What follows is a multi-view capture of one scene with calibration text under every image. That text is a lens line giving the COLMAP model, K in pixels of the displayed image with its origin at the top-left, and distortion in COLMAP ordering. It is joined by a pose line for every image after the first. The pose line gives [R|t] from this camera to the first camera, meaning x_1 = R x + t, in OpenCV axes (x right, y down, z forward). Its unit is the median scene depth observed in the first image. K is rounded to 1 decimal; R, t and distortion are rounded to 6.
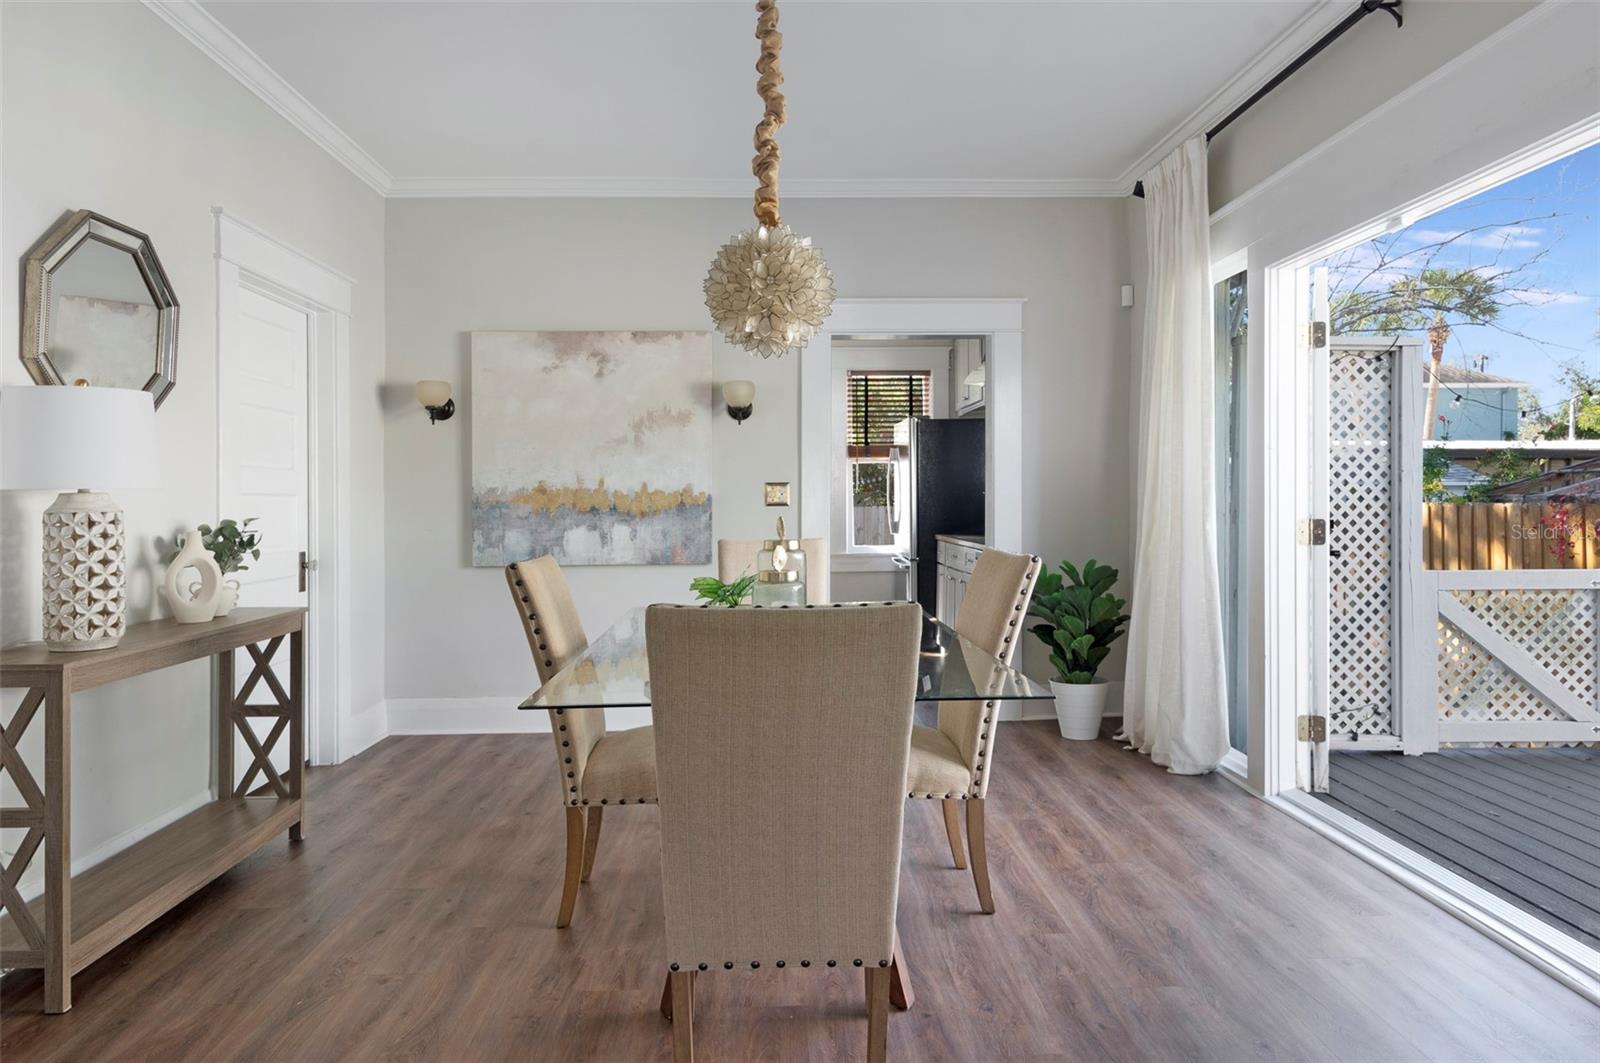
lens RADIAL K [[984.3, 0, 799.6], [0, 984.3, 509.9], [0, 0, 1]] dist [0.003623, -0.001366]
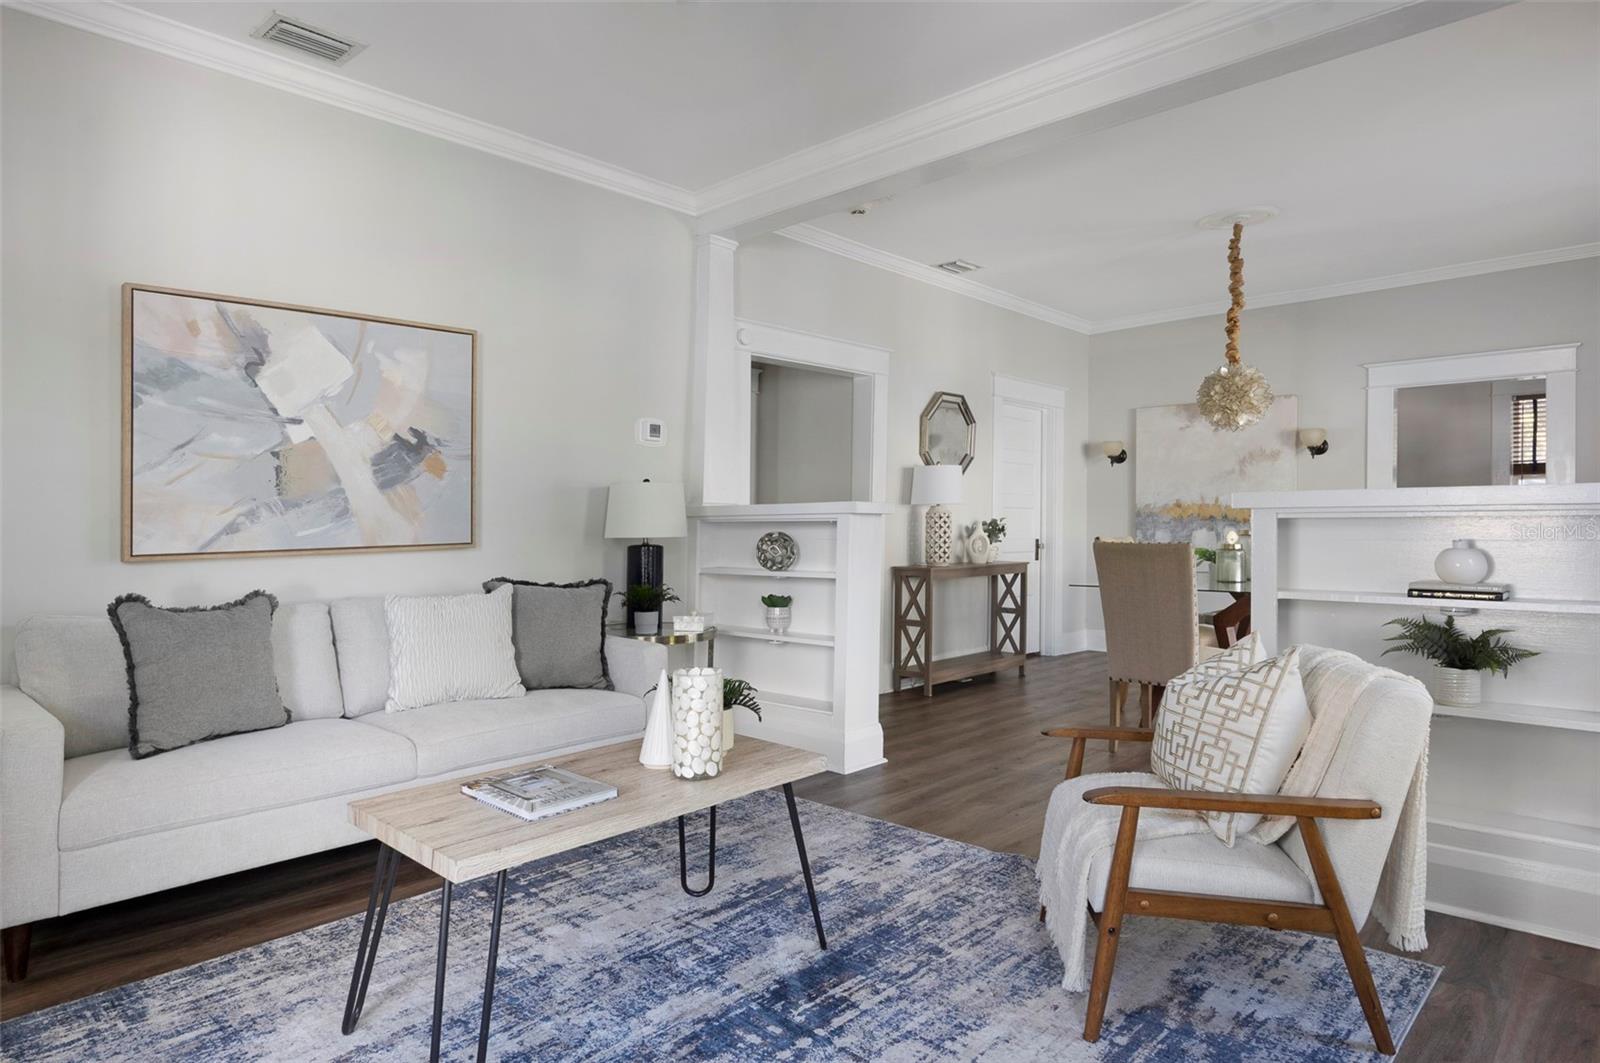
lens RADIAL K [[909.3, 0, 800.0], [0, 909.3, 531.5], [0, 0, 1]] dist [-0.002770, -0.002375]
pose [[0.701310, 0.013151, -0.712735, 0.517260], [-0.010561, 0.999912, 0.008058, 0.025057], [0.712778, 0.001876, 0.701387, -0.669663]]
